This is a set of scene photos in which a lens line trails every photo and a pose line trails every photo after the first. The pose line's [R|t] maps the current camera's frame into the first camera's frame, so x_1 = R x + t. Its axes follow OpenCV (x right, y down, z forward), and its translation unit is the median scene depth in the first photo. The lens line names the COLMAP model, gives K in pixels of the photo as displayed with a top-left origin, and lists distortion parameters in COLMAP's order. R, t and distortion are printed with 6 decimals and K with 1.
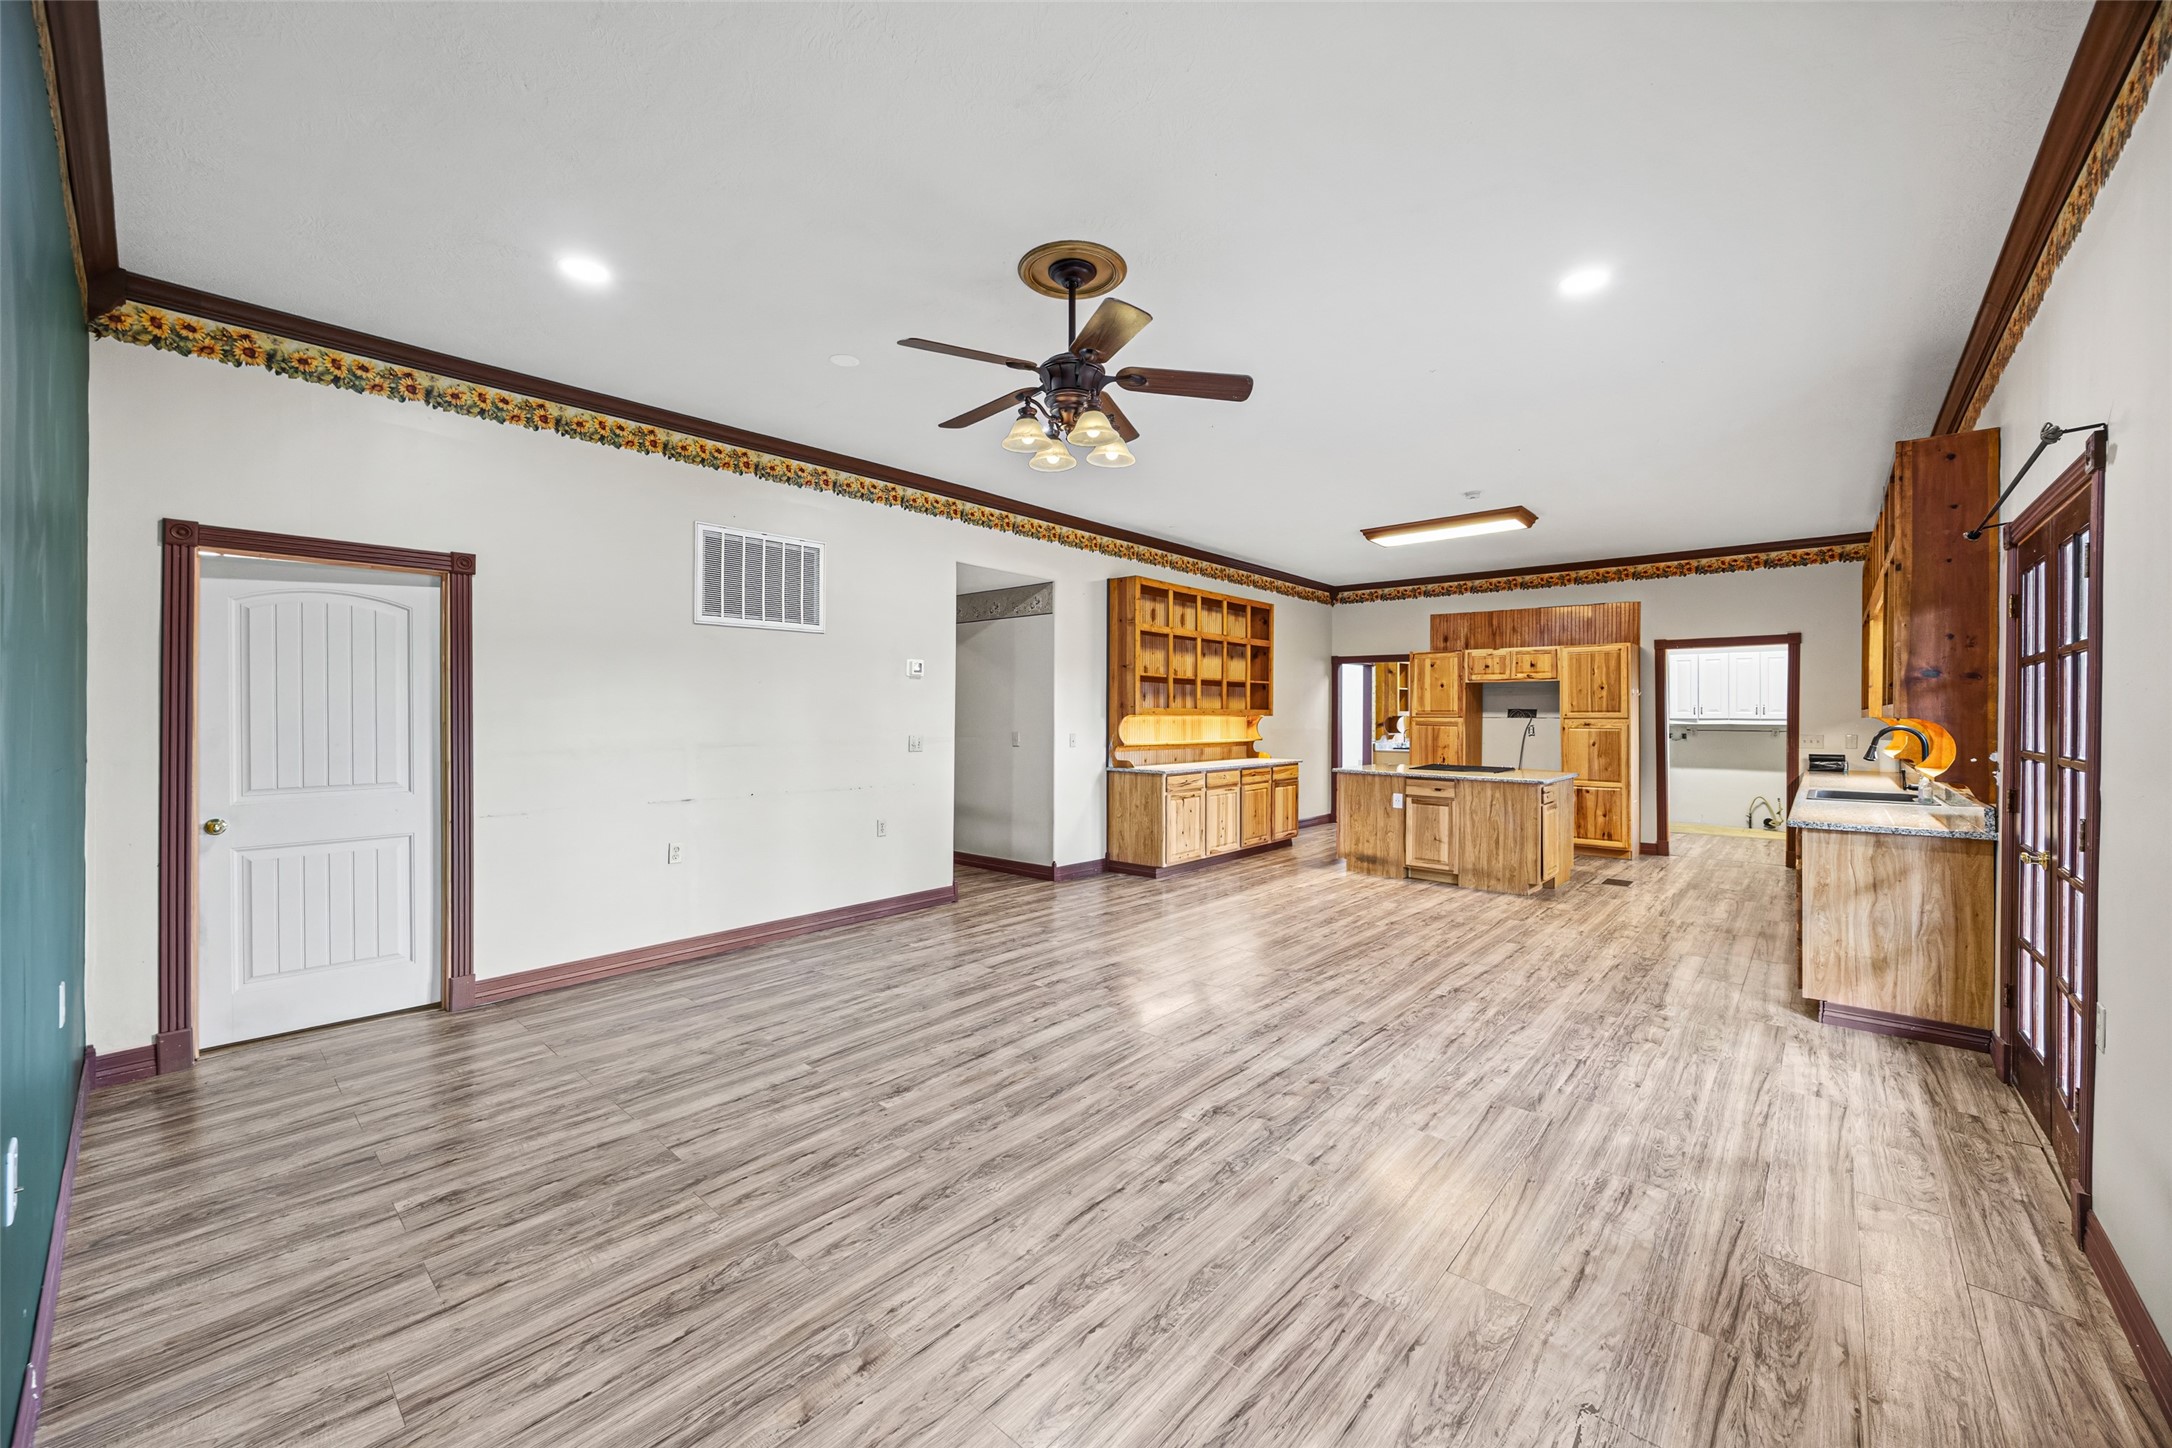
lens RADIAL K [[830.7, 0, 1077.4], [0, 830.7, 715.7], [0, 0, 1]] dist [-0.001968, -0.000008]
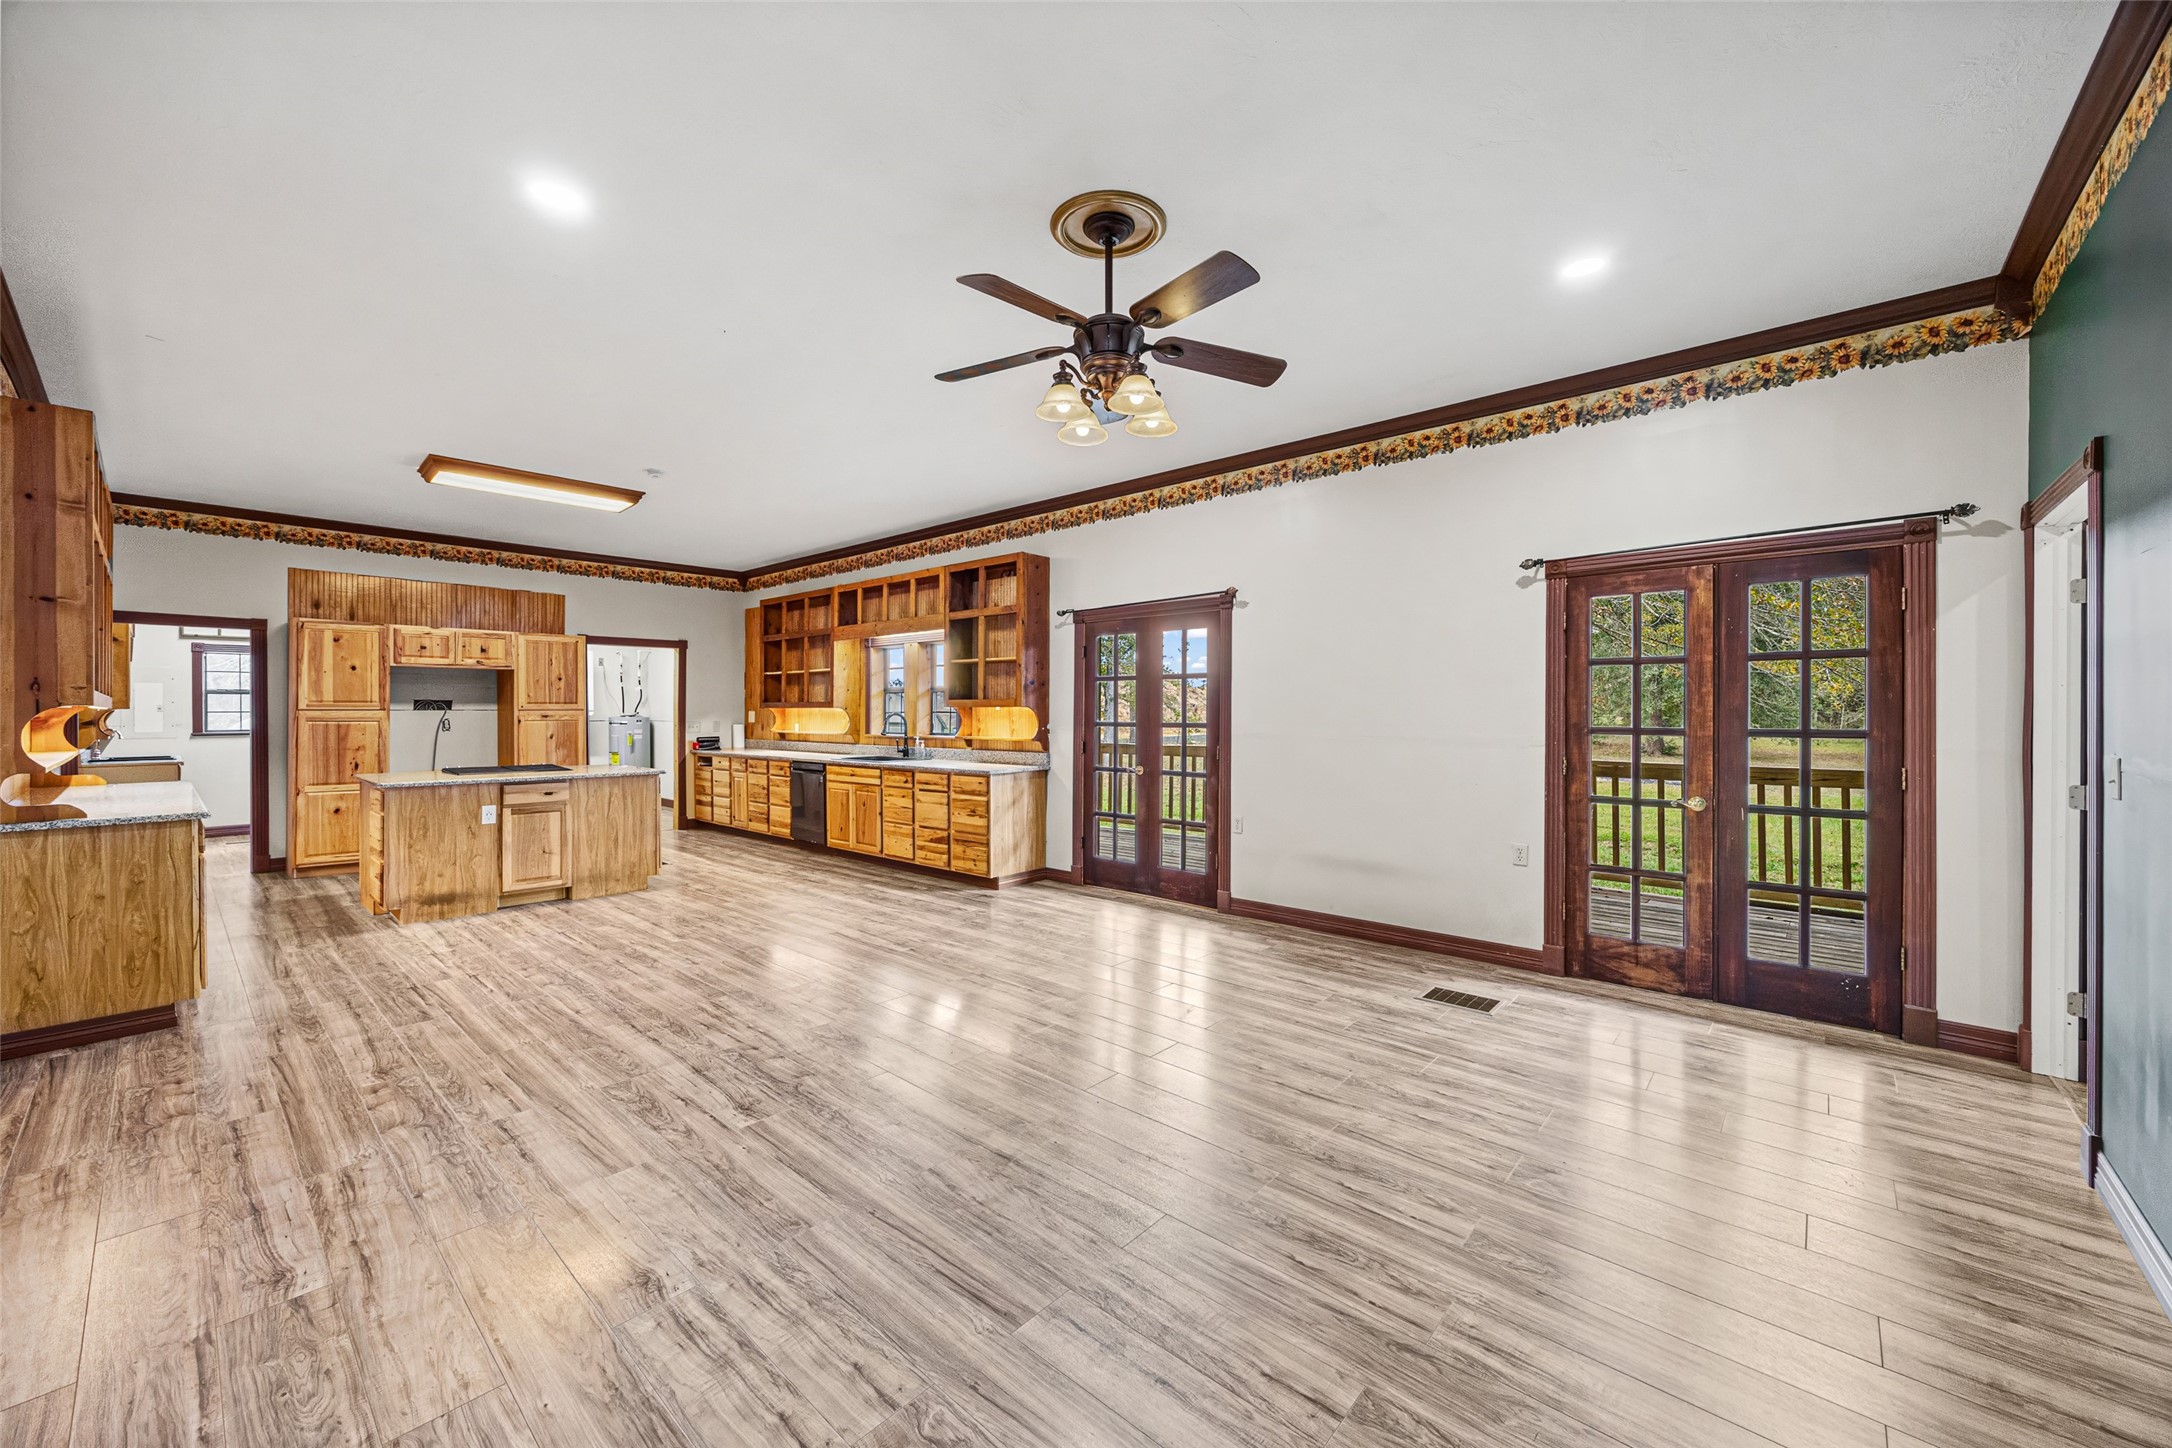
lens RADIAL K [[830.7, 0, 1077.4], [0, 830.7, 715.7], [0, 0, 1]] dist [-0.001968, -0.000008]
pose [[0.003341, -0.009454, 0.999950, -0.679614], [0.002884, 0.999951, 0.009444, 0.004493], [-0.999990, 0.002853, 0.003368, 0.741930]]
